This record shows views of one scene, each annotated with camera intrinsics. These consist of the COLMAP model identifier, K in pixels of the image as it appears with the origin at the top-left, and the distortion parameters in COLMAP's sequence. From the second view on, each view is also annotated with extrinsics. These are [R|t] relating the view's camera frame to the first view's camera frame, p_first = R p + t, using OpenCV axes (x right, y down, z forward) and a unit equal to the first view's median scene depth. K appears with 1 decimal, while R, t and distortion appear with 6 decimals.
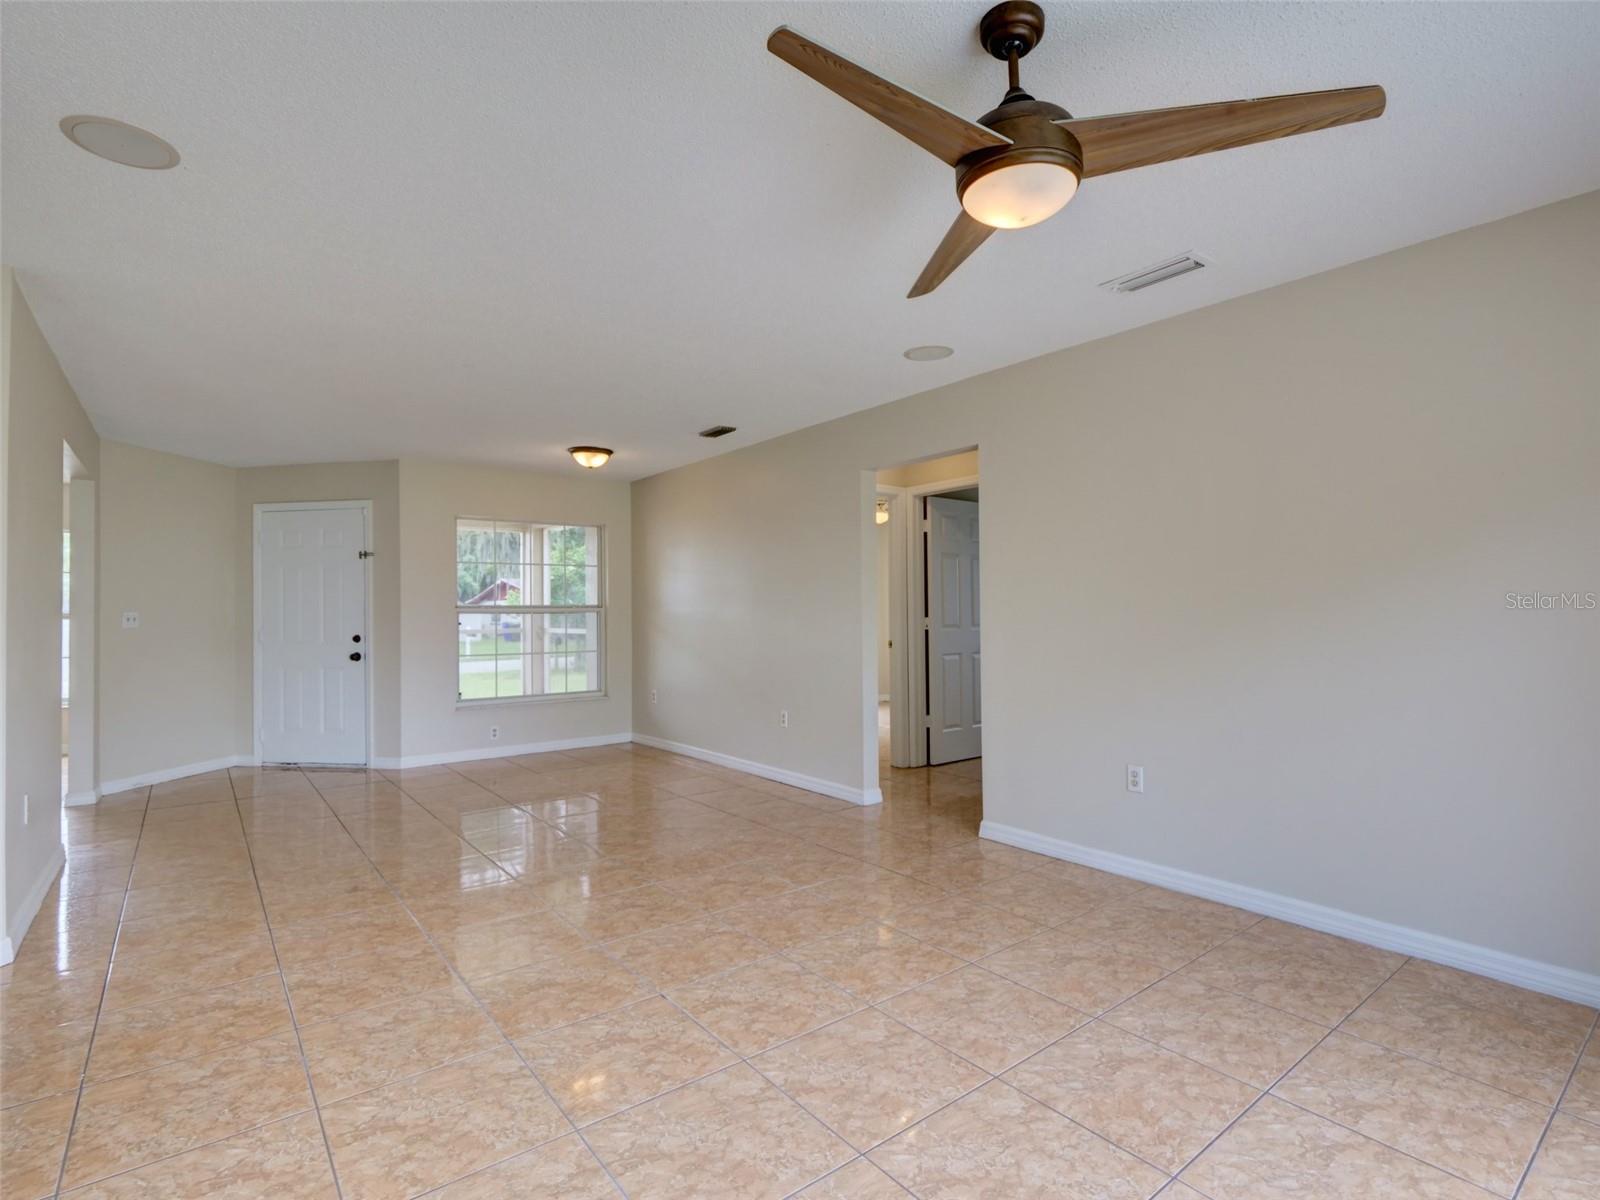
lens RADIAL K [[790.7, 0, 799.2], [0, 790.7, 600.8], [0, 0, 1]] dist [-0.010332, 0.001229]
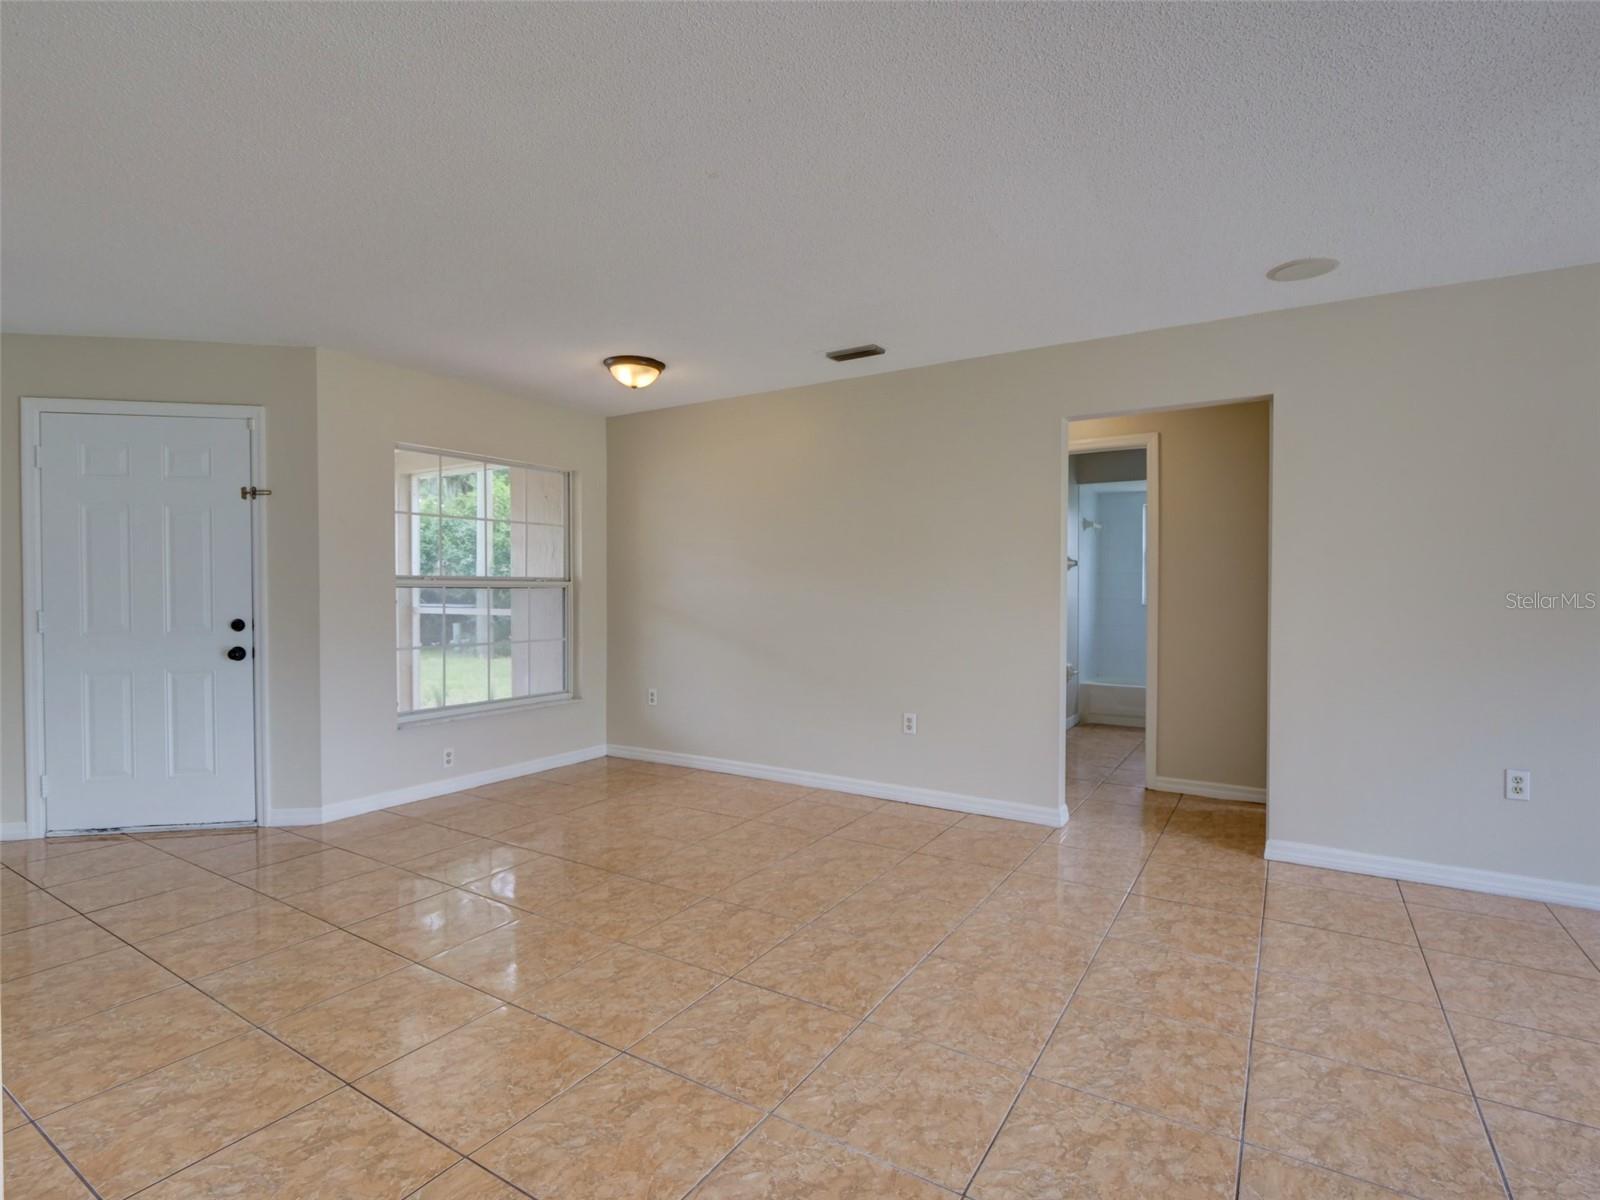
lens RADIAL K [[790.7, 0, 791.1], [0, 790.7, 600.3], [0, 0, 1]] dist [-0.010332, 0.001229]
pose [[0.939733, 0.006245, 0.341852, -0.360488], [-0.016074, 0.999535, 0.025927, 0.004691], [-0.341531, -0.029860, 0.939396, 0.256577]]
